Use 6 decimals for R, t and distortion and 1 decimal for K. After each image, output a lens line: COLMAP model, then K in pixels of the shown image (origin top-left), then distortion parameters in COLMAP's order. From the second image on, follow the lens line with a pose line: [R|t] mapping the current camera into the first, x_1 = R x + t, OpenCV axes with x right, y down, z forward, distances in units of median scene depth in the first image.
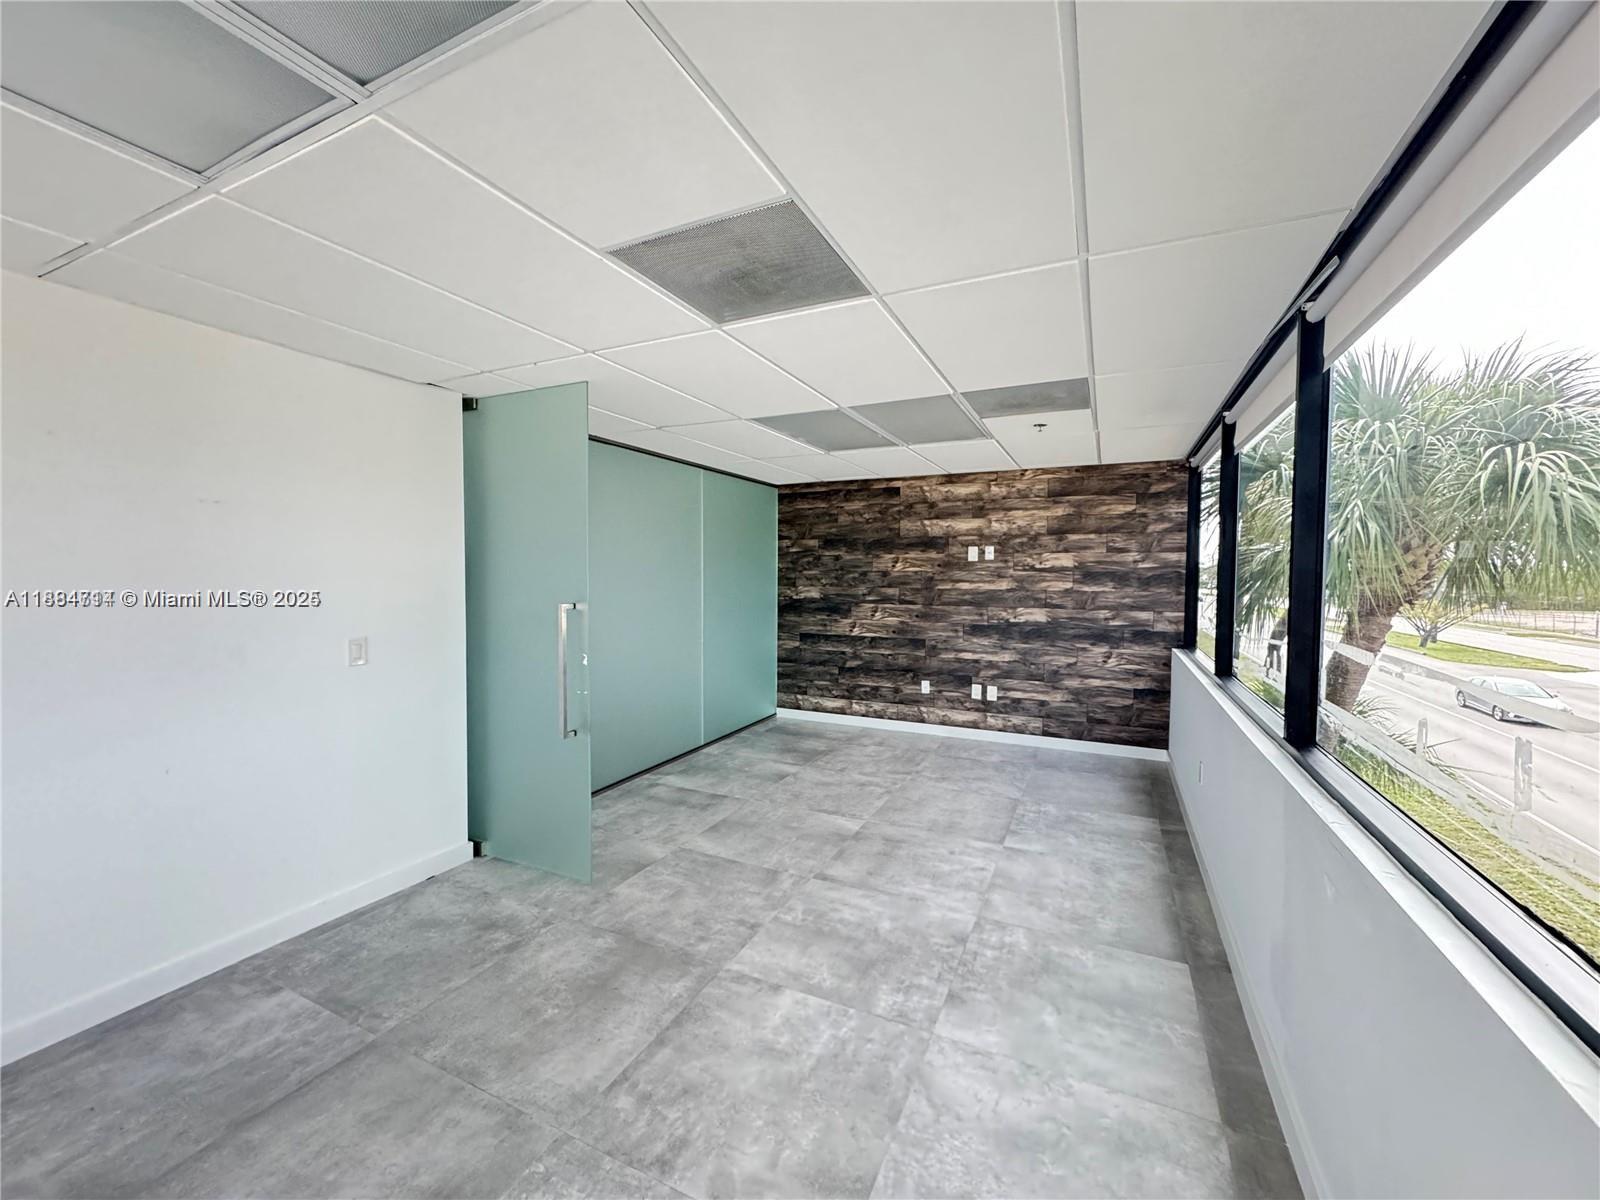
lens RADIAL K [[635.8, 0, 807.0], [0, 635.8, 600.4], [0, 0, 1]] dist [-0.000610, -0.000200]
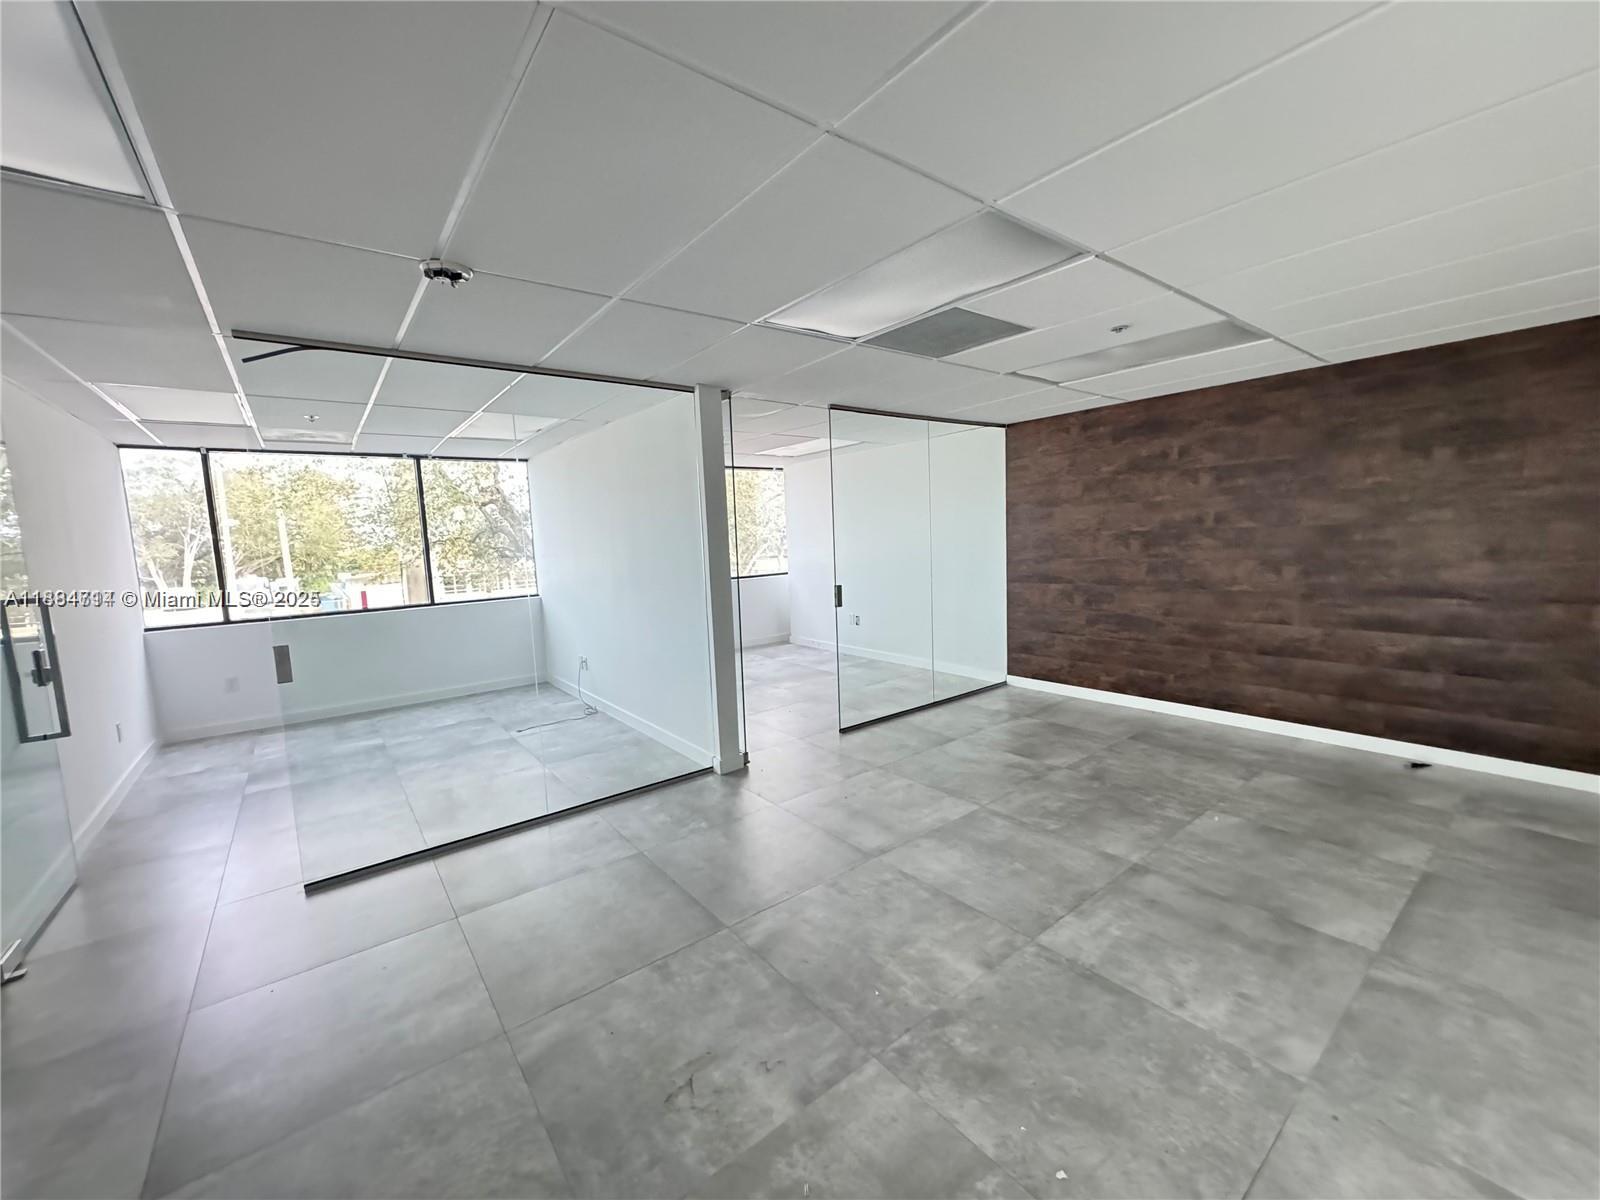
lens RADIAL K [[635.8, 0, 799.1], [0, 635.8, 601.4], [0, 0, 1]] dist [-0.000610, -0.000200]
pose [[-0.455299, 0.124212, -0.881632, 0.933731], [0.022475, 0.991508, 0.128086, -0.064460], [0.890055, 0.038502, -0.454224, 0.910523]]
